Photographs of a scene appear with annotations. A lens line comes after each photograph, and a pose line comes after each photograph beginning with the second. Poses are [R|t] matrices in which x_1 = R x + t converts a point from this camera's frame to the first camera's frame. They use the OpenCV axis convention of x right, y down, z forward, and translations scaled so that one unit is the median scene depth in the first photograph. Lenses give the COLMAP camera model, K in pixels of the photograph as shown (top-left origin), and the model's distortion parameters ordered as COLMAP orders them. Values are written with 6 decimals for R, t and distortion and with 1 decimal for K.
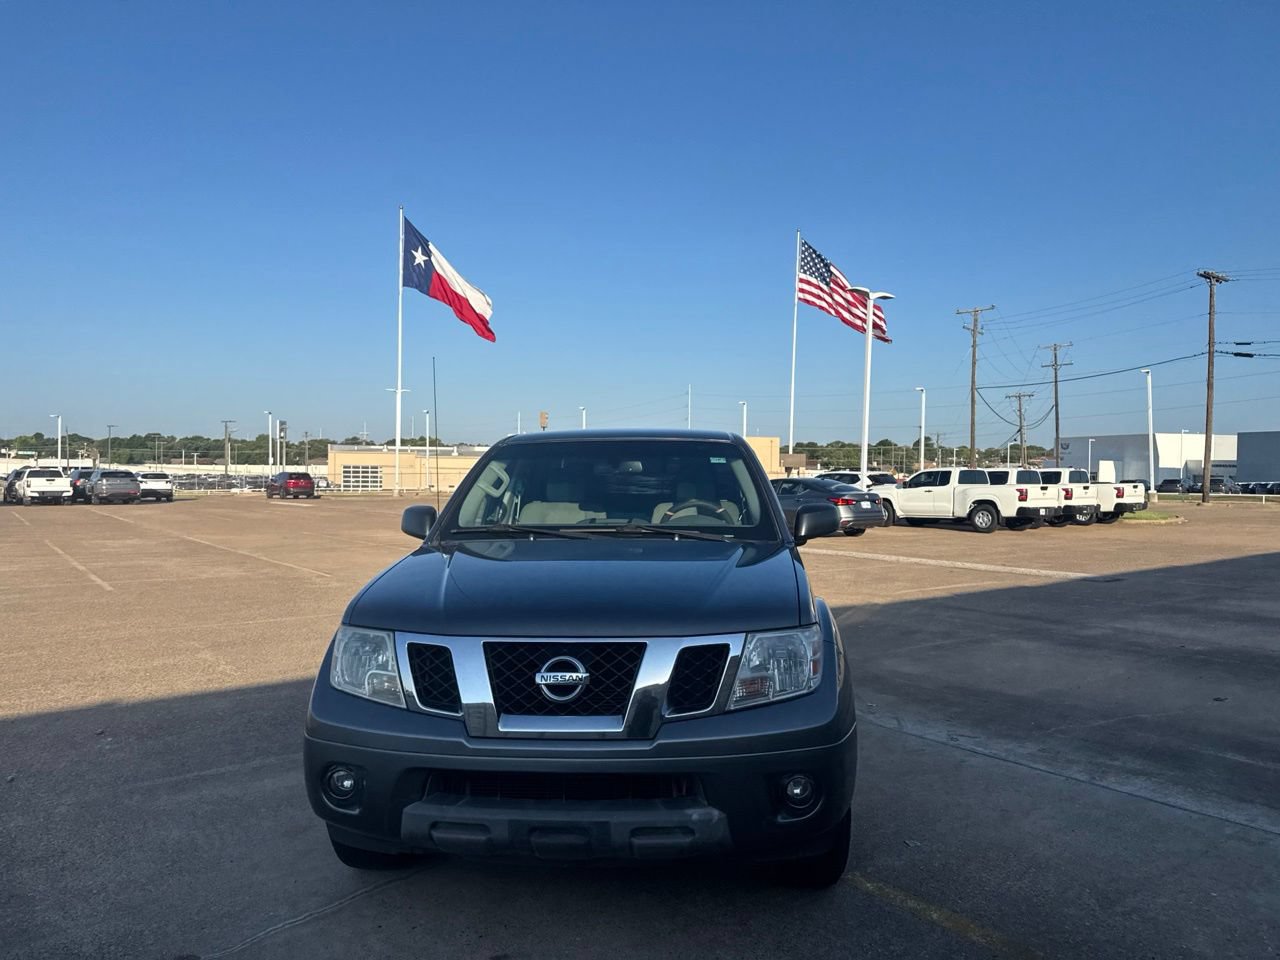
lens RADIAL K [[897.5, 0, 633.5], [0, 897.5, 460.5], [0, 0, 1]] dist [0.045545, -0.059474]
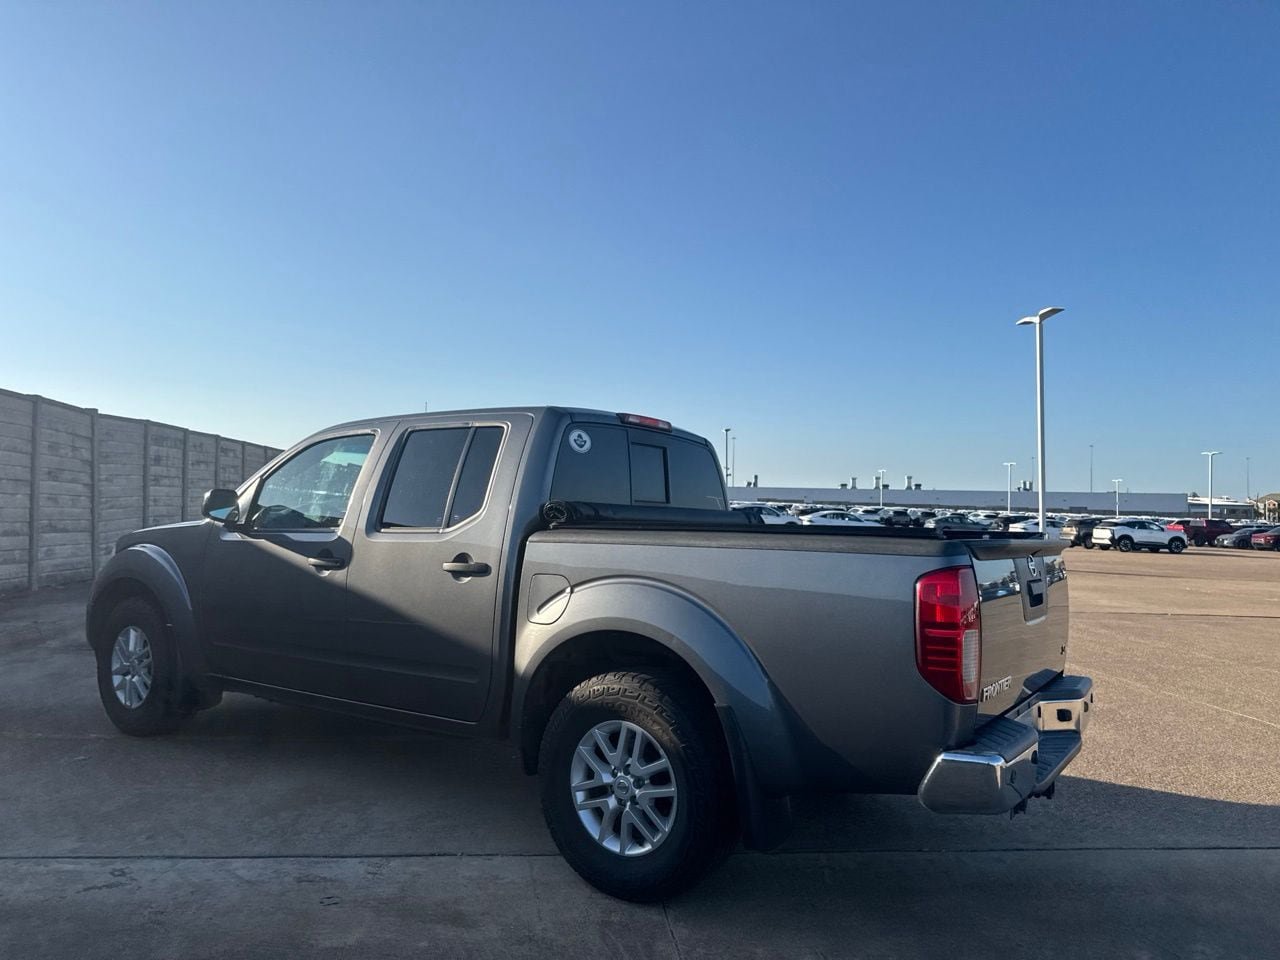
lens RADIAL K [[897.5, 0, 633.9], [0, 897.5, 477.1], [0, 0, 1]] dist [0.045545, -0.059474]
pose [[-0.493834, -0.051578, -0.868025, 0.234096], [-0.024445, 0.998668, -0.045434, 0.019266], [0.869213, -0.001218, -0.494437, 0.517024]]
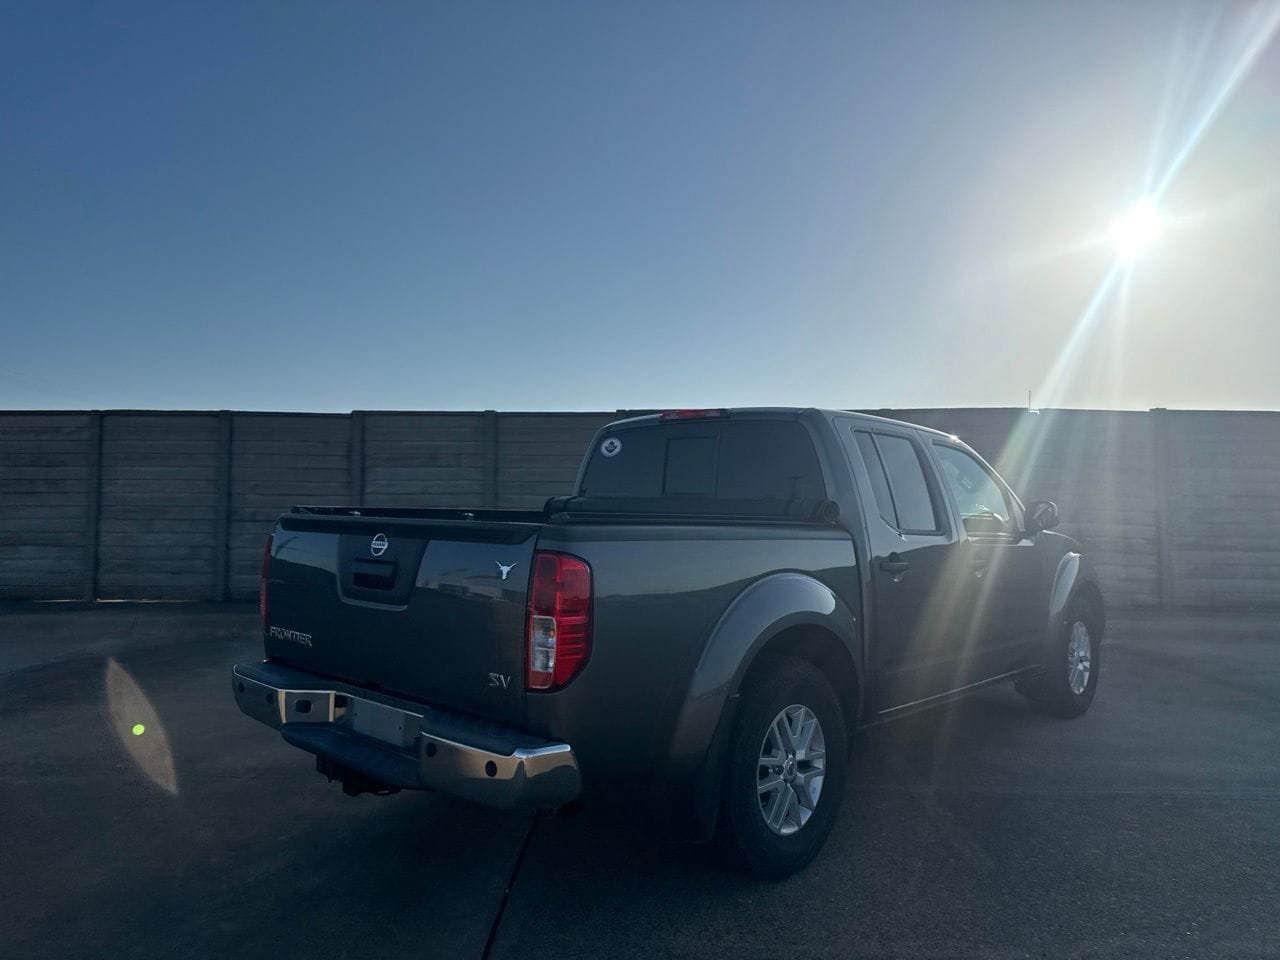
lens RADIAL K [[897.5, 0, 640.8], [0, 897.5, 480.5], [0, 0, 1]] dist [0.045545, -0.059474]
pose [[-0.792406, 0.012686, 0.609862, -0.147064], [-0.011862, 0.999274, -0.036199, 0.020447], [-0.609878, -0.035918, -0.791681, 0.610237]]
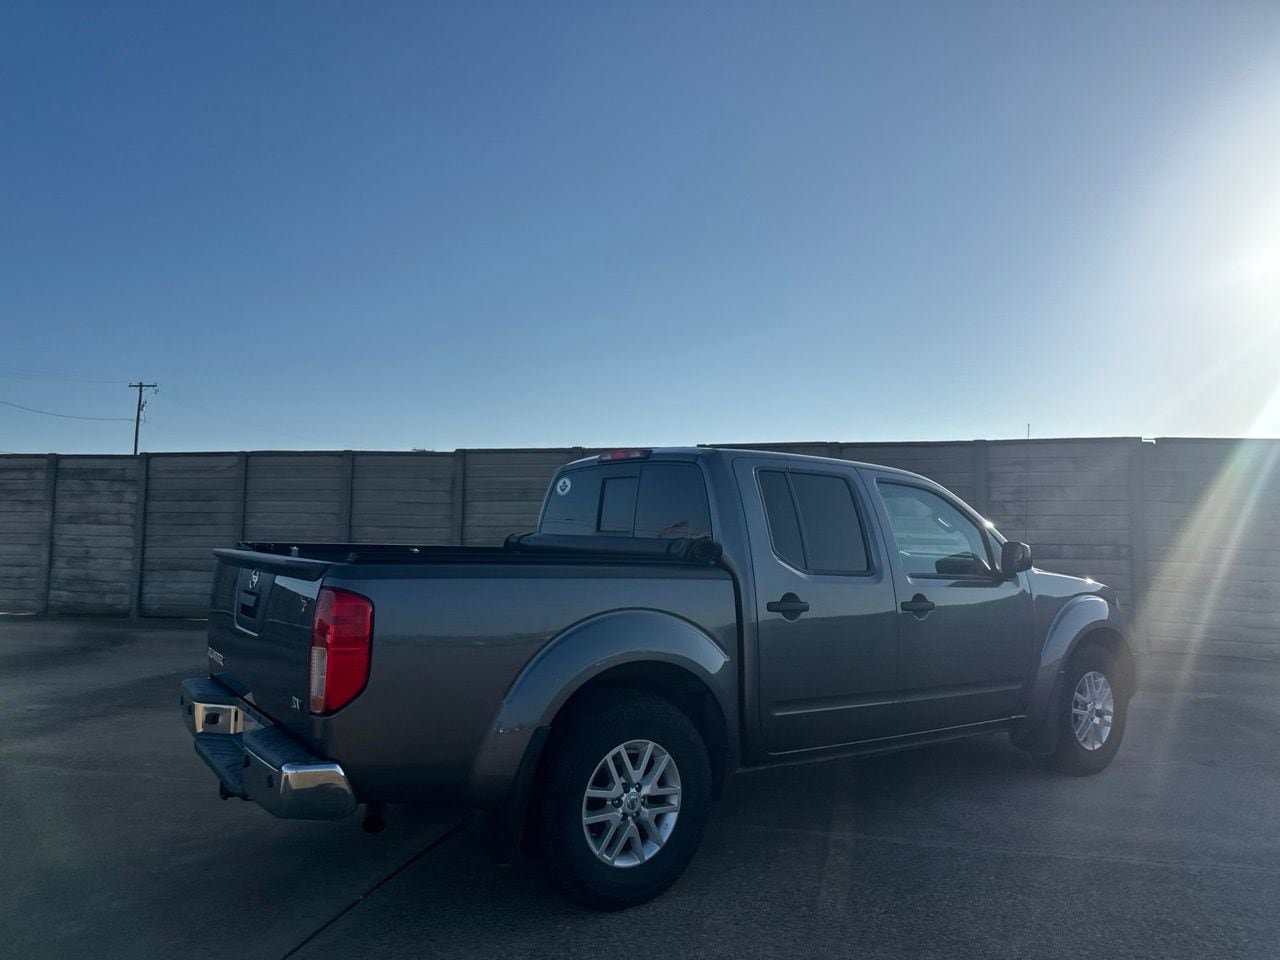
lens RADIAL K [[897.5, 0, 643.6], [0, 897.5, 482.5], [0, 0, 1]] dist [0.045545, -0.059474]
pose [[-0.651509, 0.035504, 0.757810, -0.211026], [-0.020910, 0.997684, -0.064718, 0.017148], [-0.758353, -0.058010, -0.649258, 0.564394]]
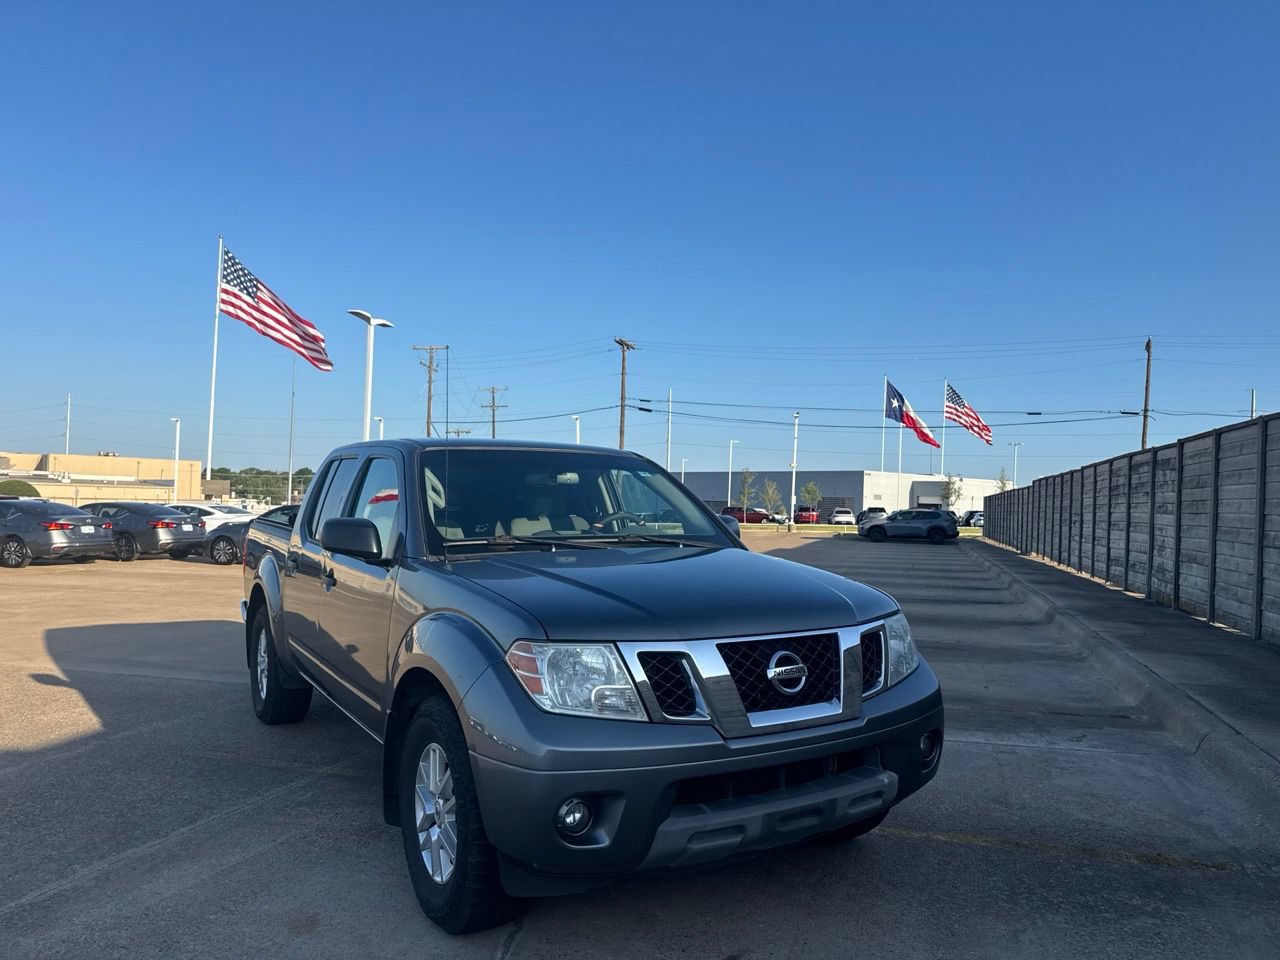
lens RADIAL K [[897.5, 0, 650.5], [0, 897.5, 471.6], [0, 0, 1]] dist [0.045545, -0.059474]
pose [[0.800874, 0.033637, 0.597888, -0.145869], [-0.020719, 0.999380, -0.028471, 0.007397], [-0.598475, 0.010414, 0.801074, 0.043845]]
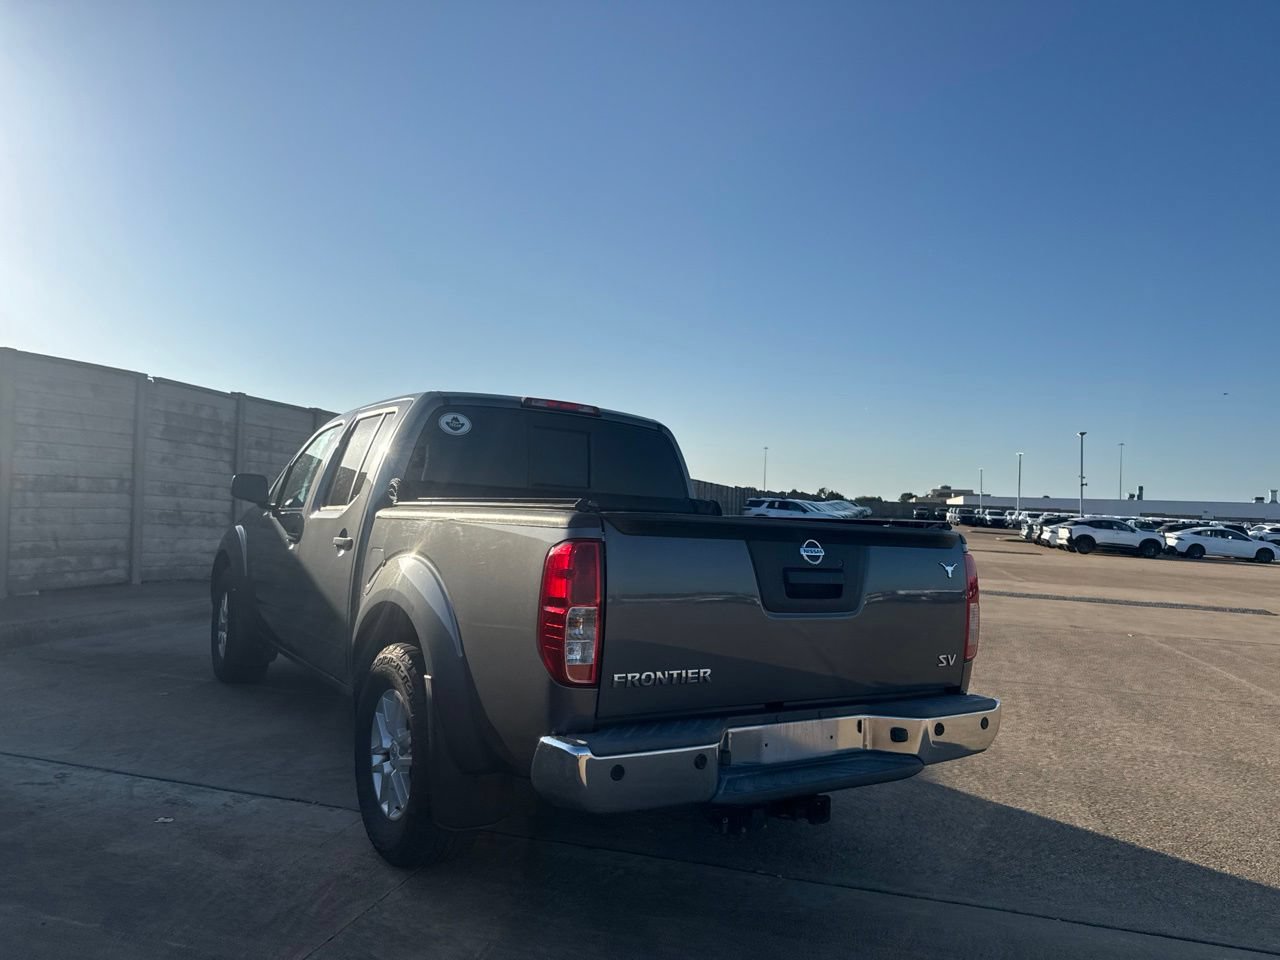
lens RADIAL K [[897.5, 0, 637.4], [0, 897.5, 480.9], [0, 0, 1]] dist [0.045545, -0.059474]
pose [[-0.779996, -0.059775, -0.622924, 0.149330], [-0.045471, 0.998210, -0.038850, 0.022174], [0.624131, -0.001978, -0.781317, 0.609972]]
